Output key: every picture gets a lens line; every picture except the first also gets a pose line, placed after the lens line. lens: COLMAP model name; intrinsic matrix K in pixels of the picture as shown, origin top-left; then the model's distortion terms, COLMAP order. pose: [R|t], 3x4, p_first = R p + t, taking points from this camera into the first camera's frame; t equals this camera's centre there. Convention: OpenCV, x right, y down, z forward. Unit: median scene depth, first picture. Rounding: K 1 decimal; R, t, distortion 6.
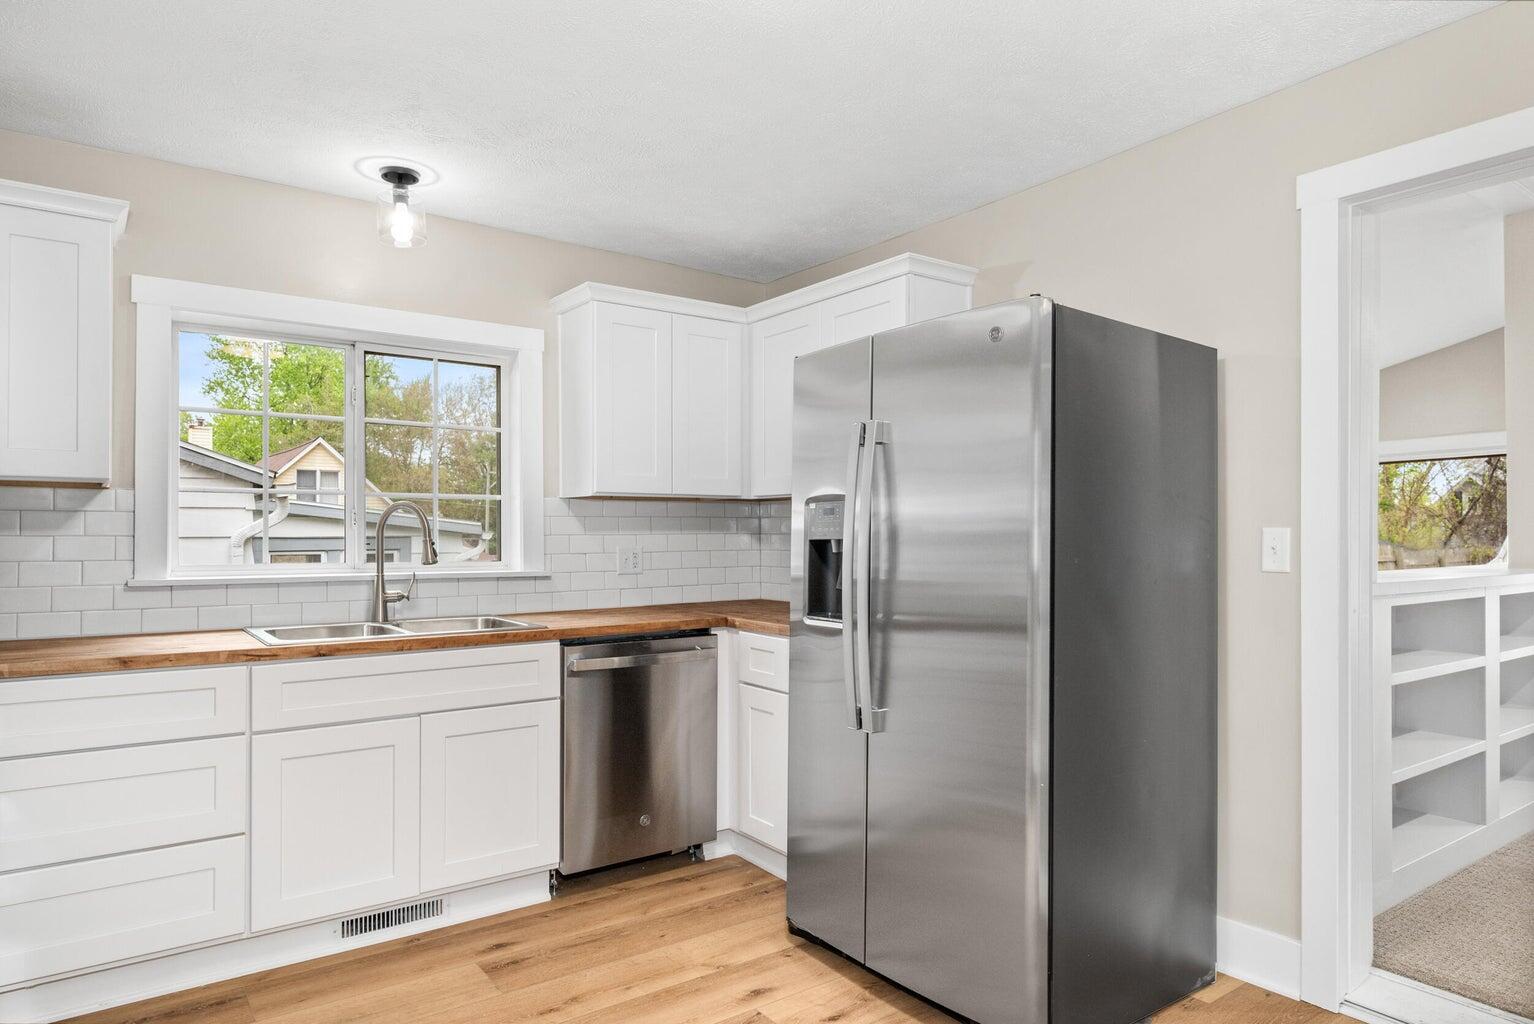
lens RADIAL K [[920.8, 0, 766.6], [0, 920.8, 522.8], [0, 0, 1]] dist [-0.001882, 0.000284]
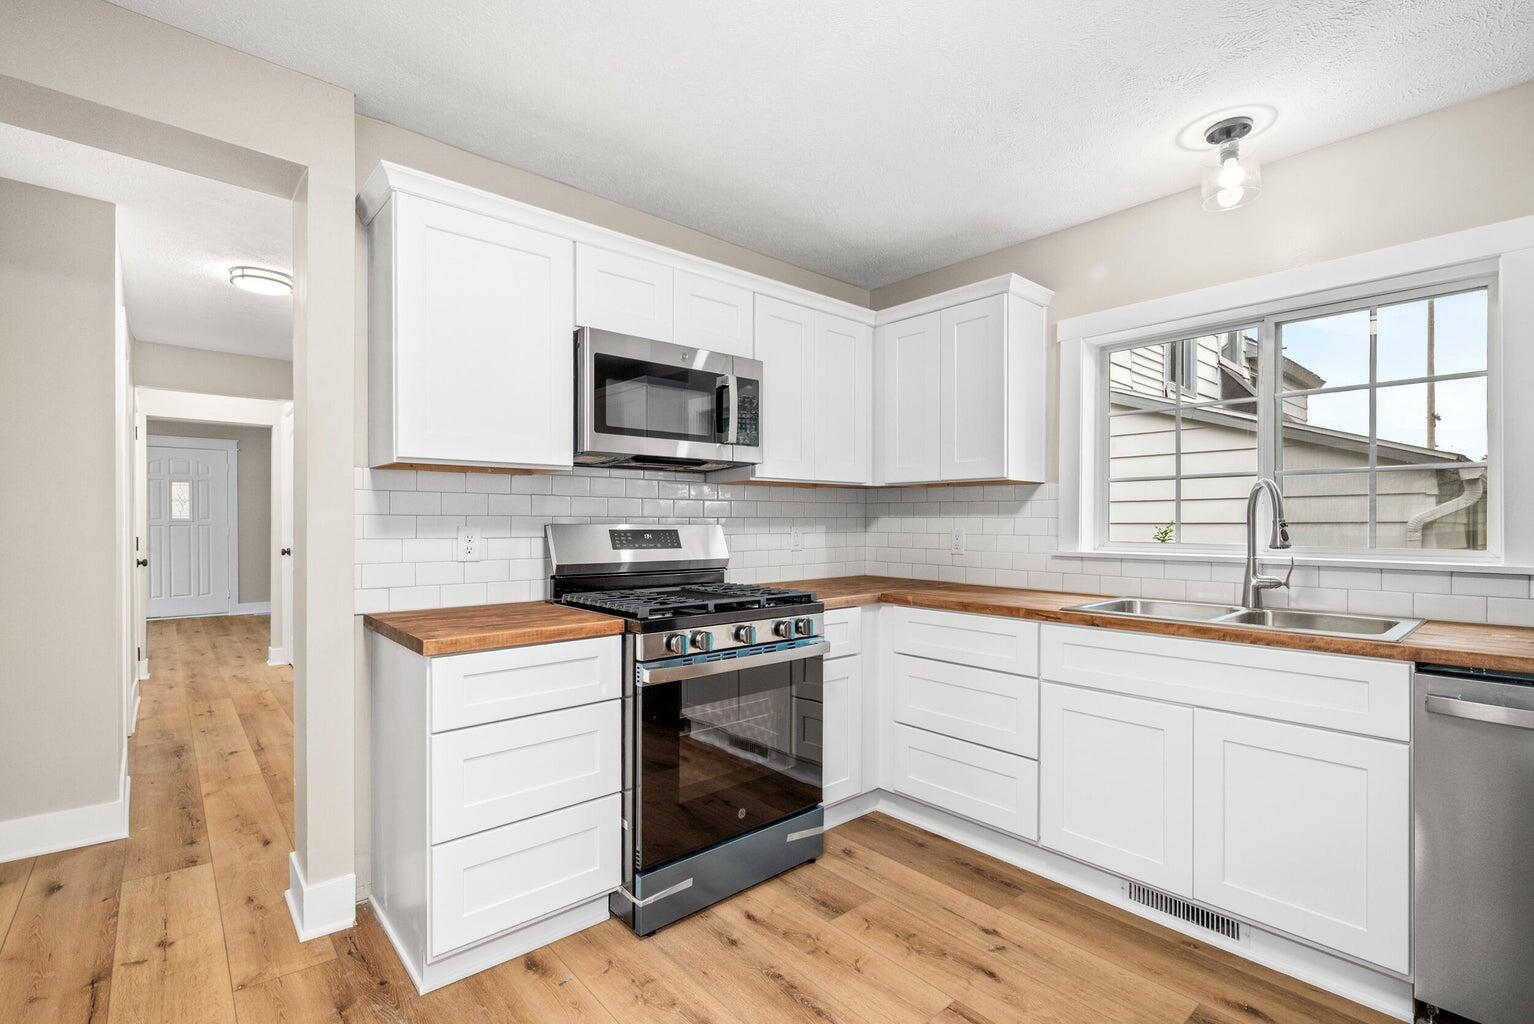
lens RADIAL K [[698.2, 0, 760.9], [0, 698.2, 522.5], [0, 0, 1]] dist [0.002208, 0.000362]
pose [[0.095707, 0.001375, -0.995409, 0.266835], [0.010300, 0.999944, 0.002372, 0.014424], [0.995356, -0.010480, 0.095687, 0.463646]]
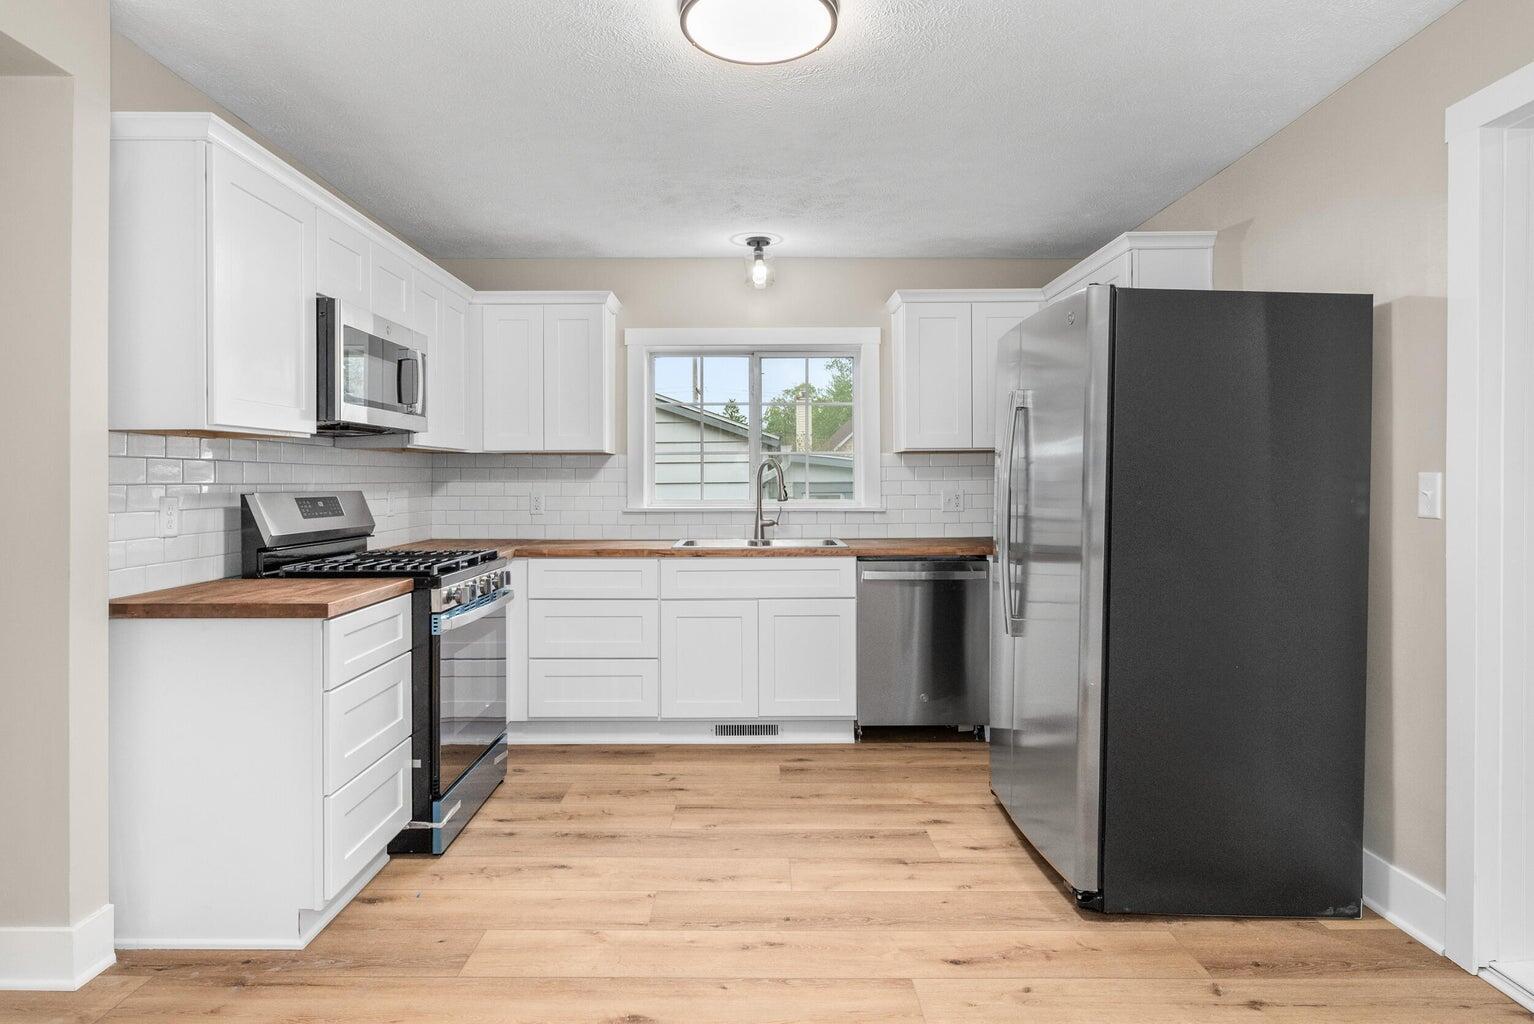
lens RADIAL K [[835.4, 0, 764.2], [0, 835.4, 480.4], [0, 0, 1]] dist [0.001026, 0.001040]
pose [[0.814858, -0.001870, -0.579658, 0.403326], [0.009688, 0.999899, 0.010393, -0.002022], [0.579580, -0.014085, 0.814793, -0.108535]]
